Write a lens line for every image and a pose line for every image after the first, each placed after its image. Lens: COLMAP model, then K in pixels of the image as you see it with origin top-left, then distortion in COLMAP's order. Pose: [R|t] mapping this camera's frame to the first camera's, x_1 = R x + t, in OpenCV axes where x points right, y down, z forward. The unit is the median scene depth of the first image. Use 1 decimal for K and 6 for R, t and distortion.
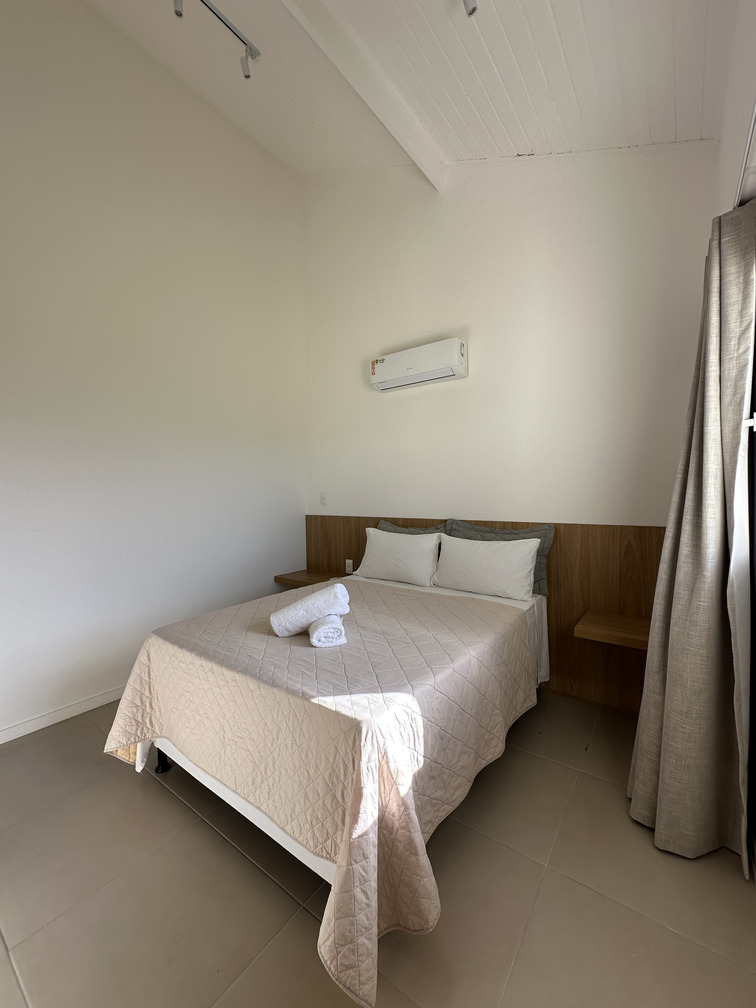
lens RADIAL K [[402.1, 0, 378.0], [0, 402.1, 504.0], [0, 0, 1]] dist [-0.001833, 0.000578]
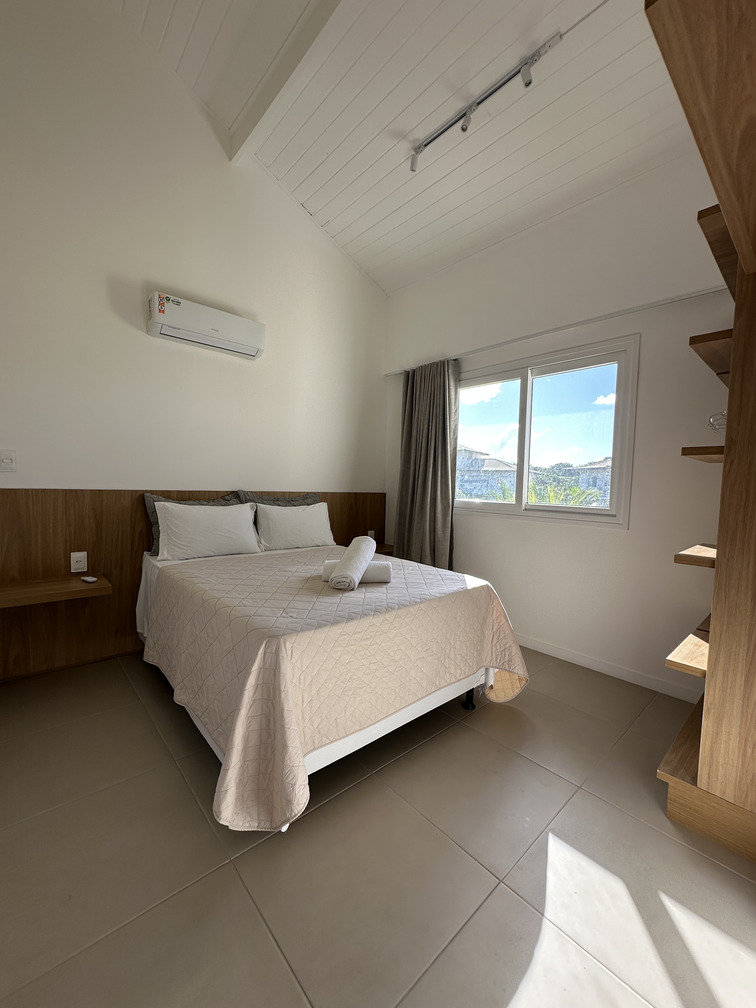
lens RADIAL K [[402.1, 0, 378.0], [0, 402.1, 504.0], [0, 0, 1]] dist [-0.001833, 0.000578]
pose [[0.202924, -0.037876, 0.978462, -0.729402], [-0.010360, 0.999113, 0.040823, 0.024794], [-0.979140, -0.018420, 0.202351, 0.404710]]
